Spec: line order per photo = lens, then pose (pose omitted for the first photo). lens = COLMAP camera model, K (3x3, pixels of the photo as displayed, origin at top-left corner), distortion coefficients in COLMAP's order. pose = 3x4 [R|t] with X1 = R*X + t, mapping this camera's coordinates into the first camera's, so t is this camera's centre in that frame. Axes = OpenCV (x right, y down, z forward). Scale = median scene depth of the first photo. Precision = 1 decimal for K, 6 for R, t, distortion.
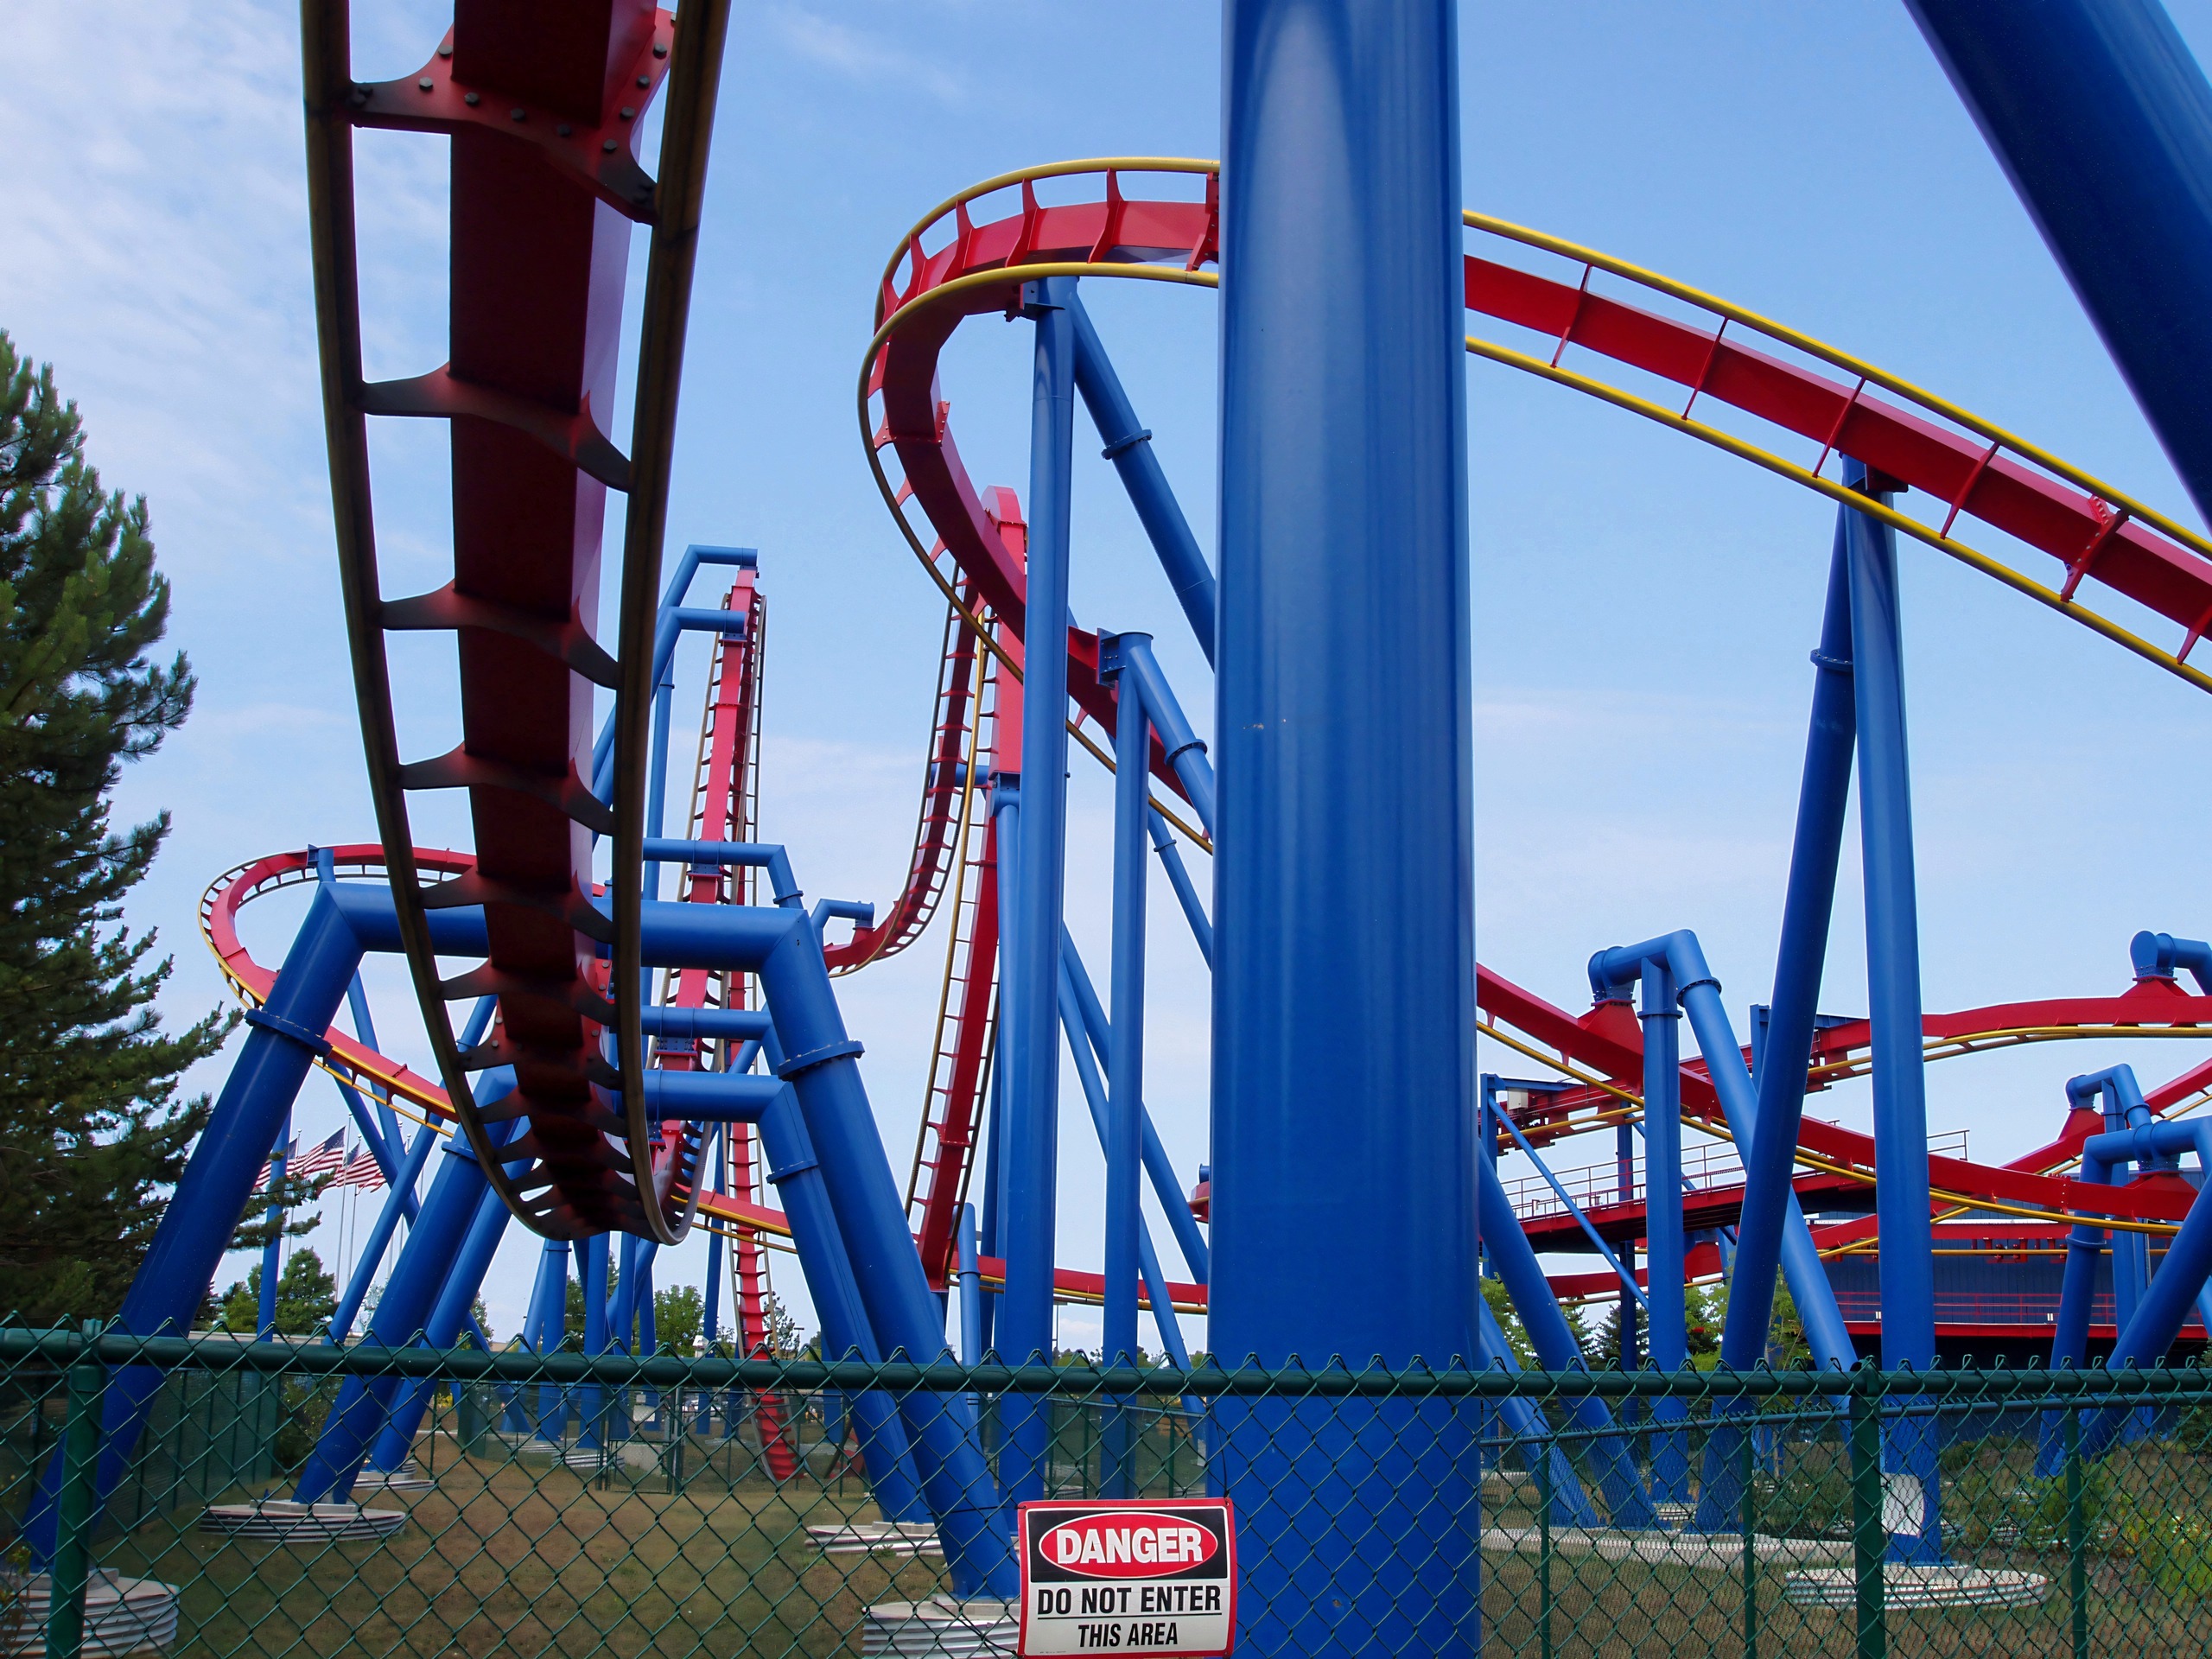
lens RADIAL K [[2467.2, 0, 1106.0], [0, 2467.2, 829.5], [0, 0, 1]] dist [-0.139034, -0.006304]
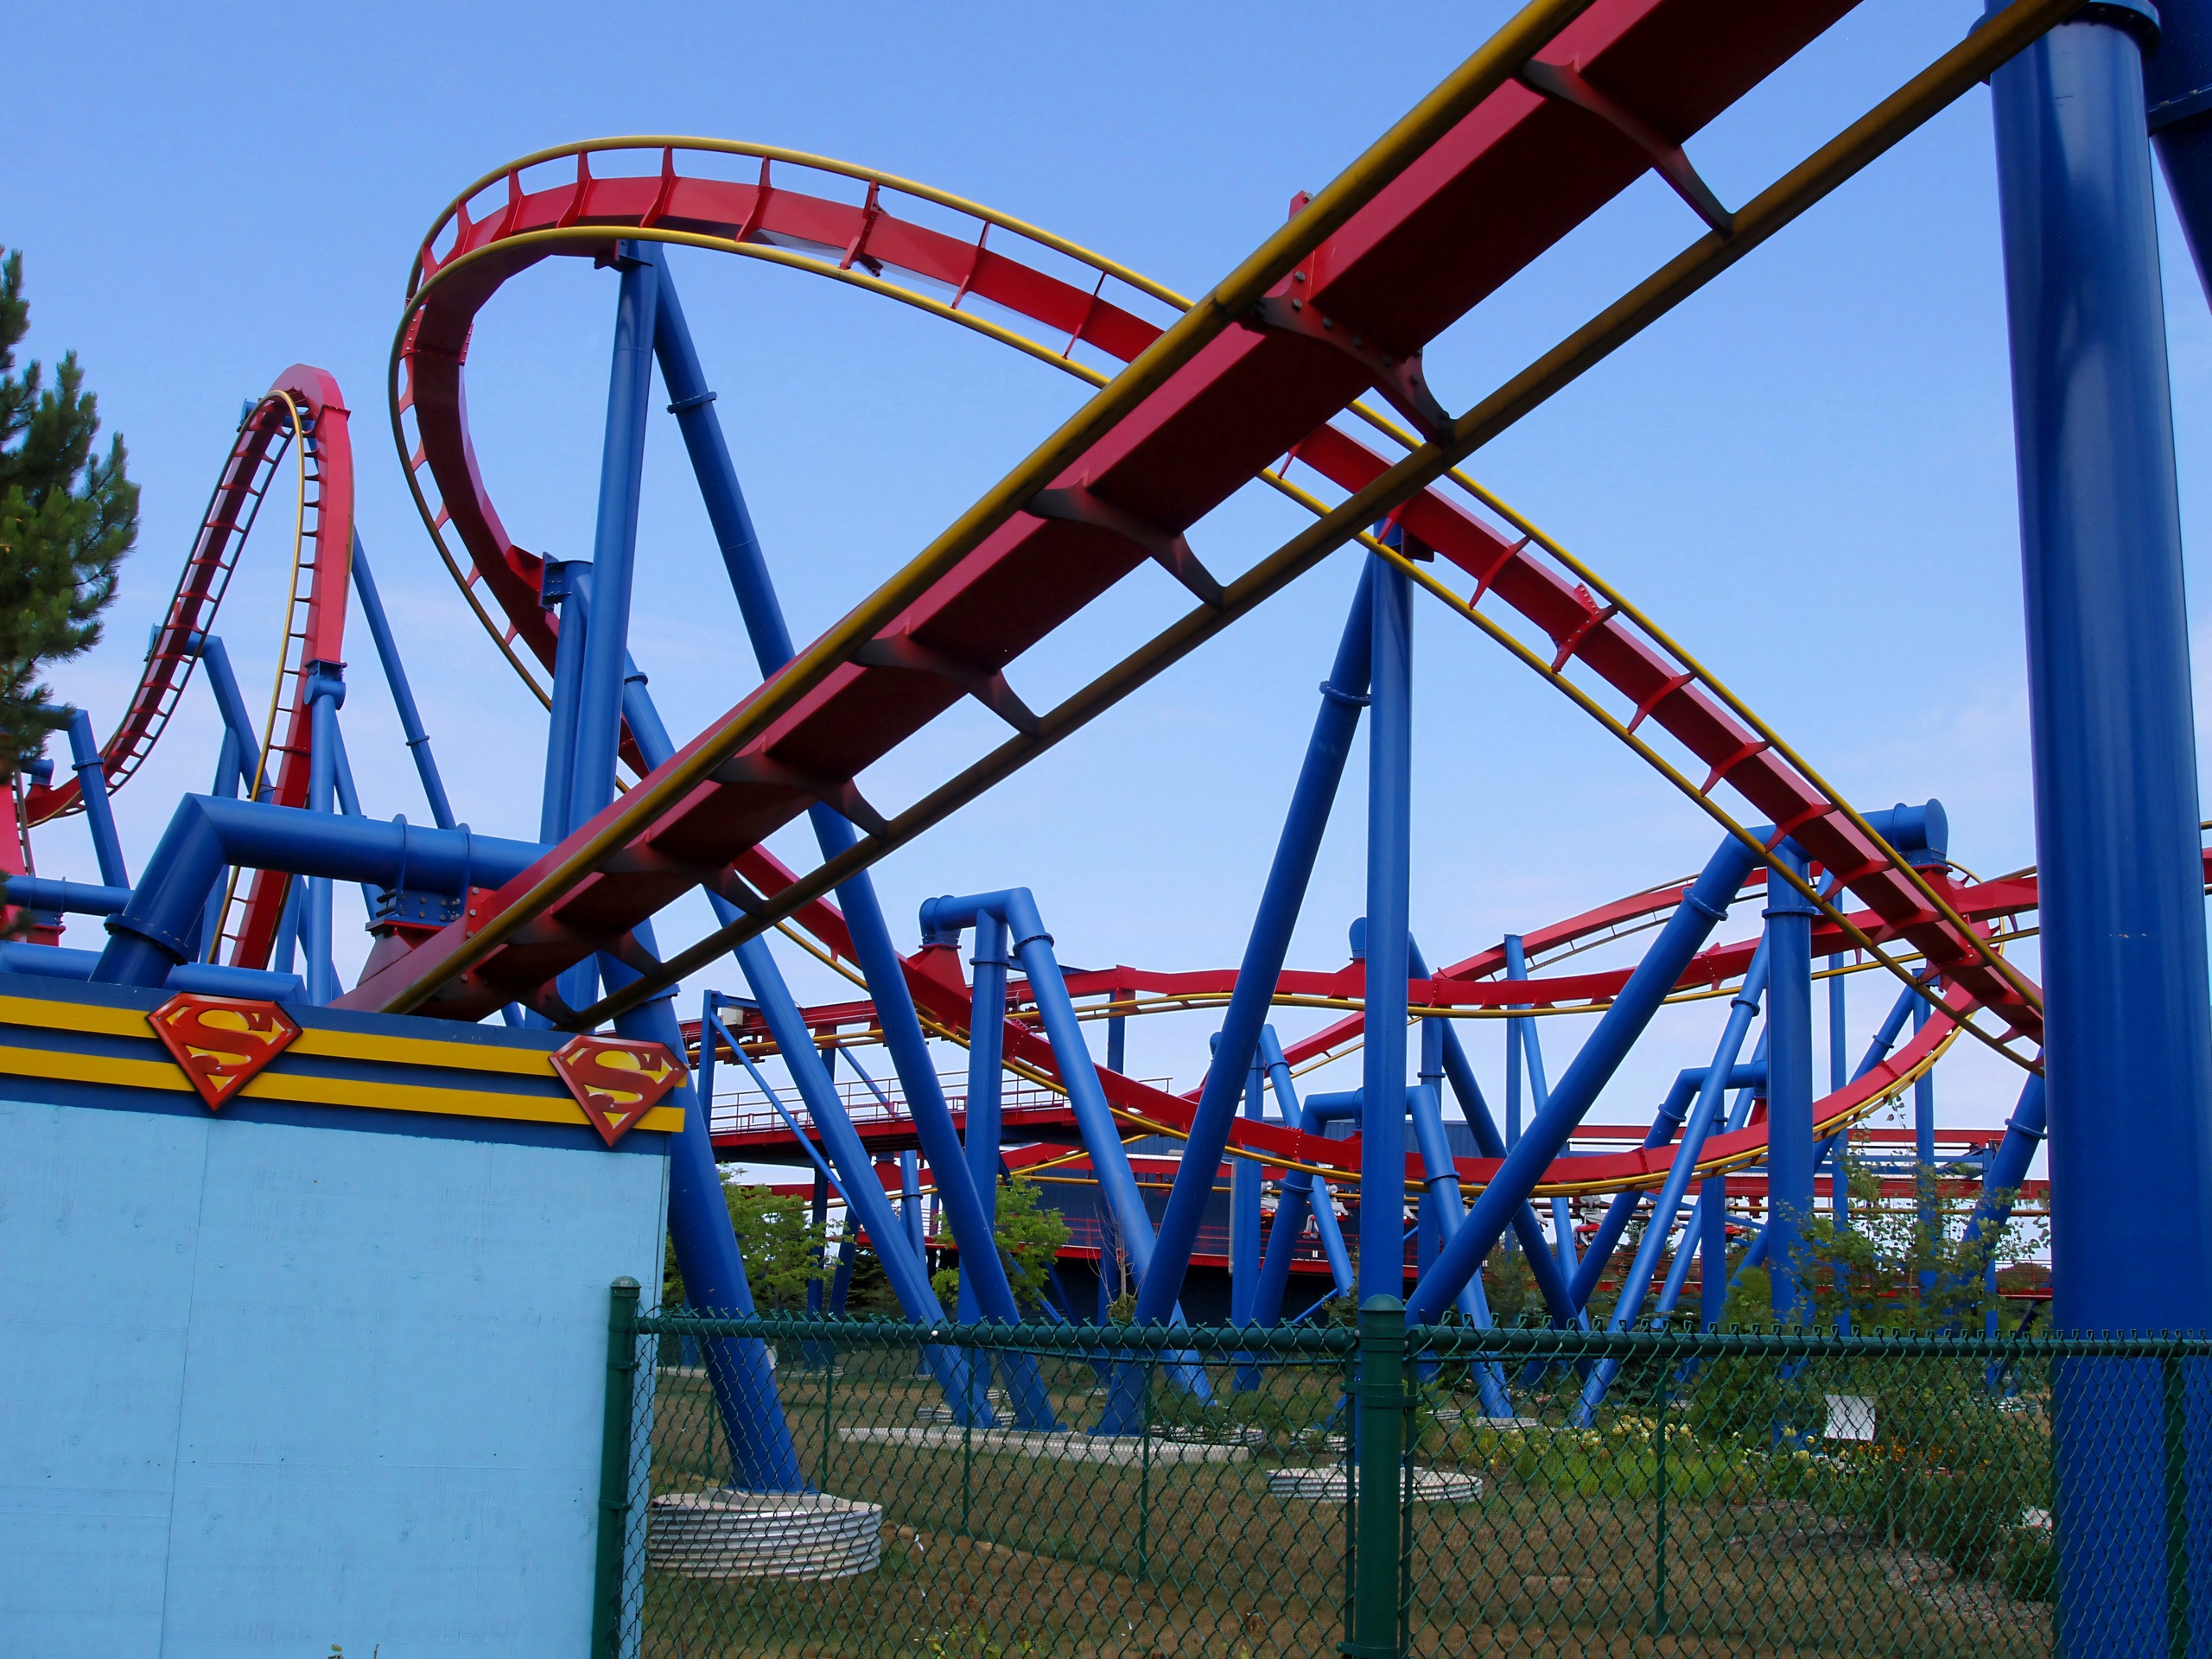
lens RADIAL K [[2428.5, 0, 1106.0], [0, 2428.5, 829.5], [0, 0, 1]] dist [-0.155141, 0.061696]
pose [[0.924958, 0.090728, 0.369083, -0.191204], [-0.104810, 0.994325, 0.018240, -0.012097], [-0.365333, -0.055555, 0.929218, -0.033074]]
